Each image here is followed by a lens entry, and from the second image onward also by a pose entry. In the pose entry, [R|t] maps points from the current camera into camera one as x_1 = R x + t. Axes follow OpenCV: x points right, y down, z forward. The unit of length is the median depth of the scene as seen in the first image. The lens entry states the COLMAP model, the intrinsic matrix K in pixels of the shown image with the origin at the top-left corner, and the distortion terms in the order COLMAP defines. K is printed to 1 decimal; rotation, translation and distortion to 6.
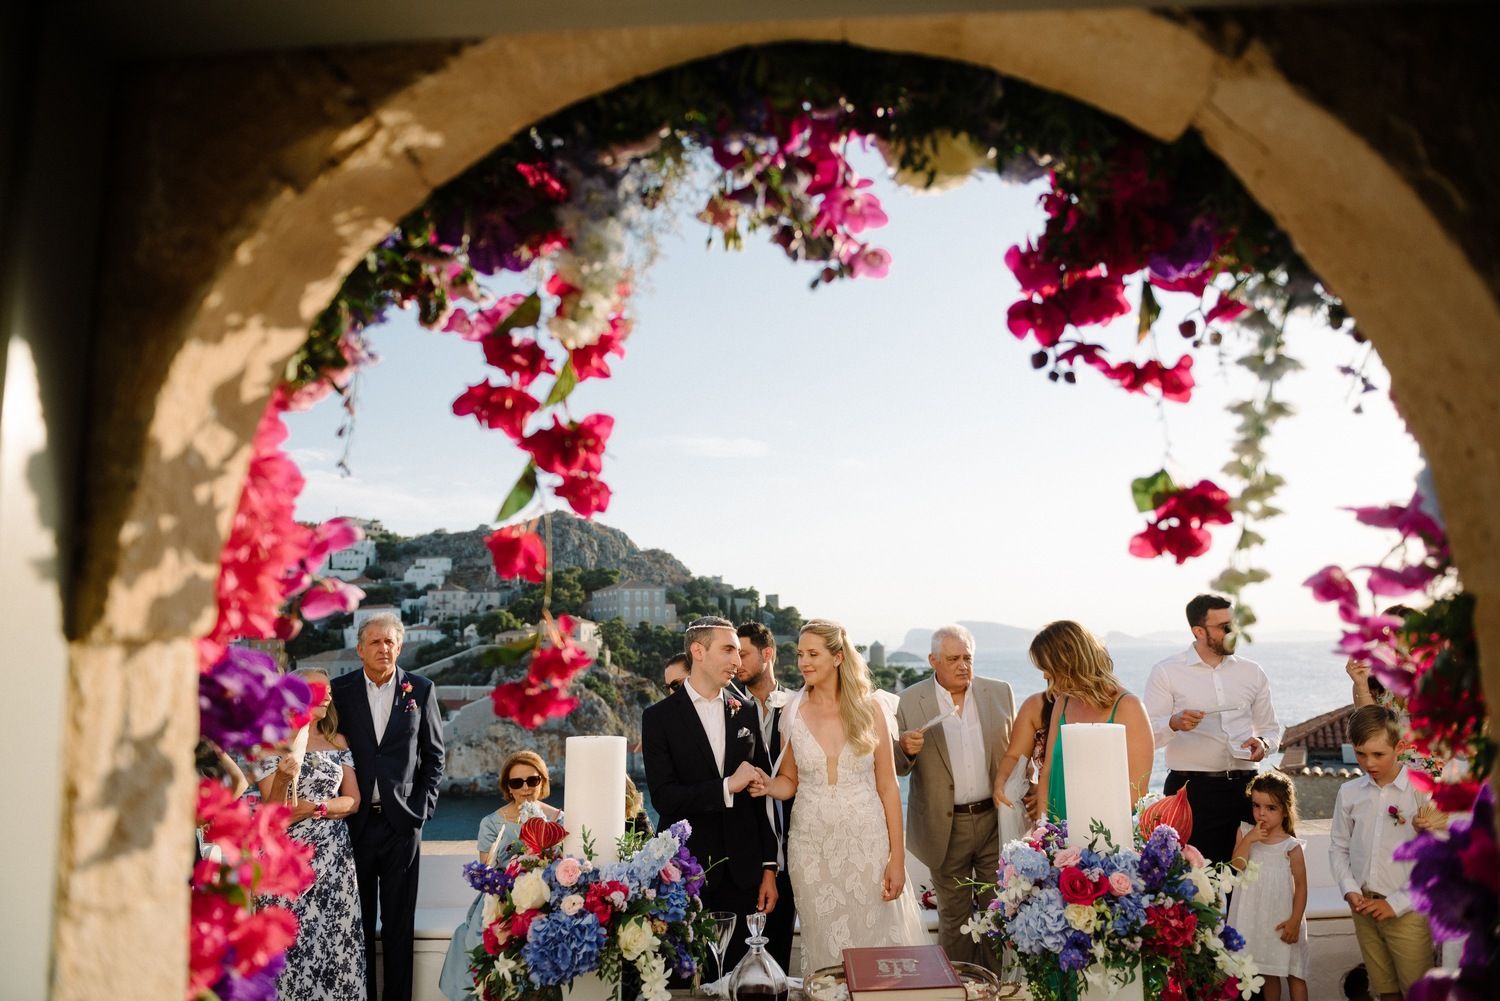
lens RADIAL K [[1039.8, 0, 708.7], [0, 1039.8, 474.1], [0, 0, 1]] dist [-0.016960, -0.019122]
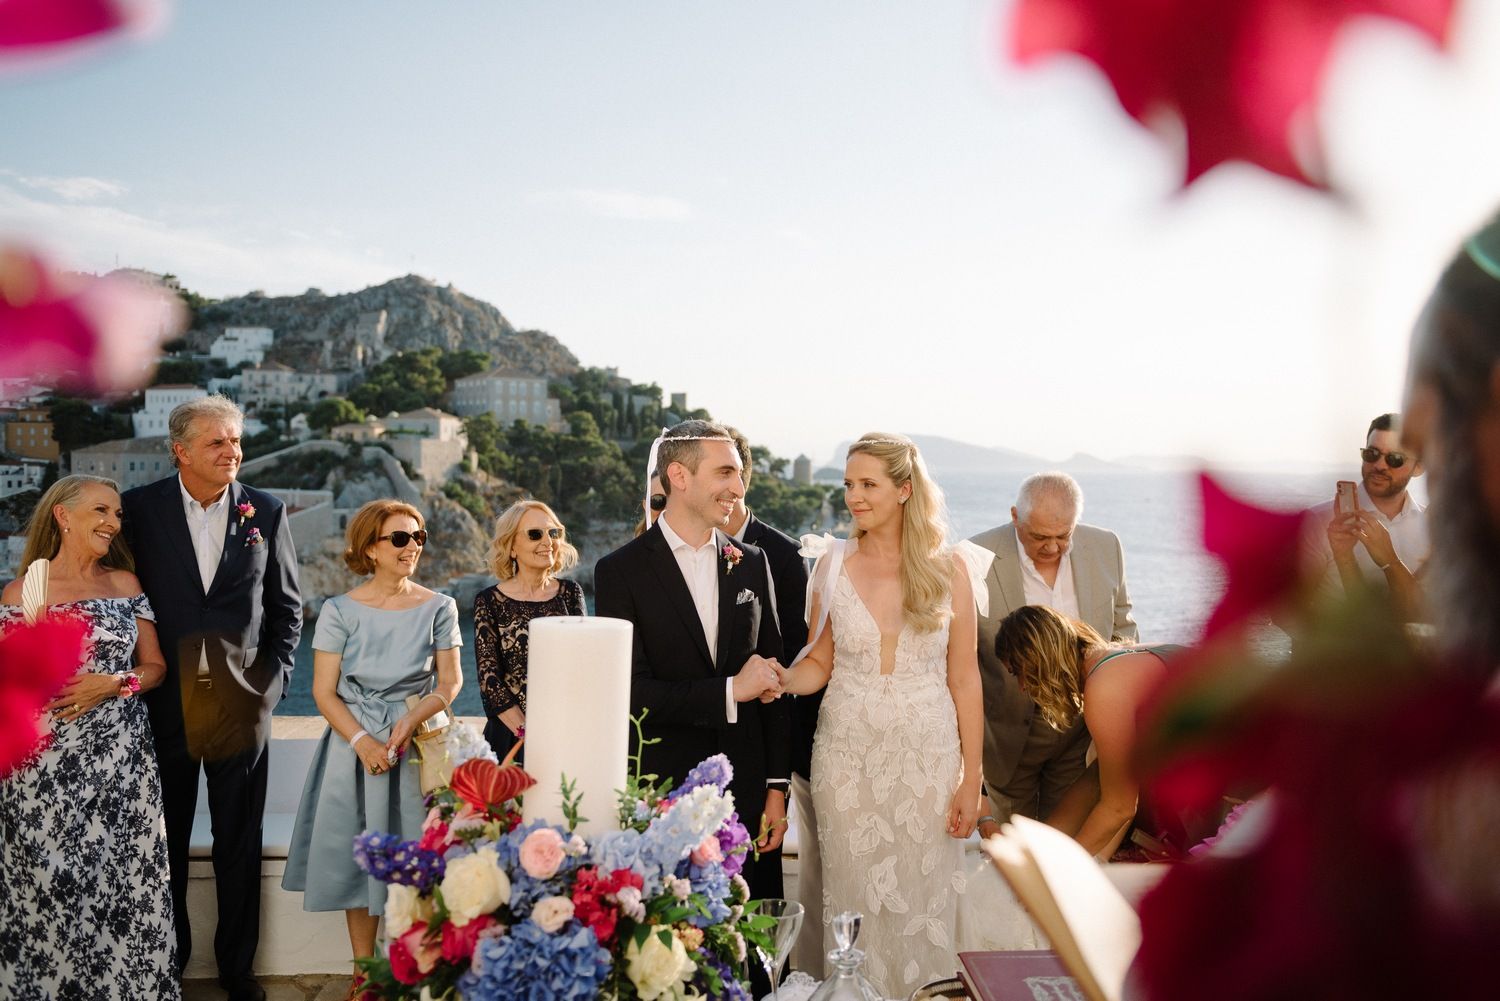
lens RADIAL K [[1272.7, 0, 717.5], [0, 1272.7, 510.7], [0, 0, 1]] dist [0.005463, 0.037117]
pose [[0.994799, 0.033934, 0.096039, -0.061848], [-0.053060, 0.977483, 0.204234, 0.024768], [-0.086946, -0.208268, 0.974200, 0.184673]]
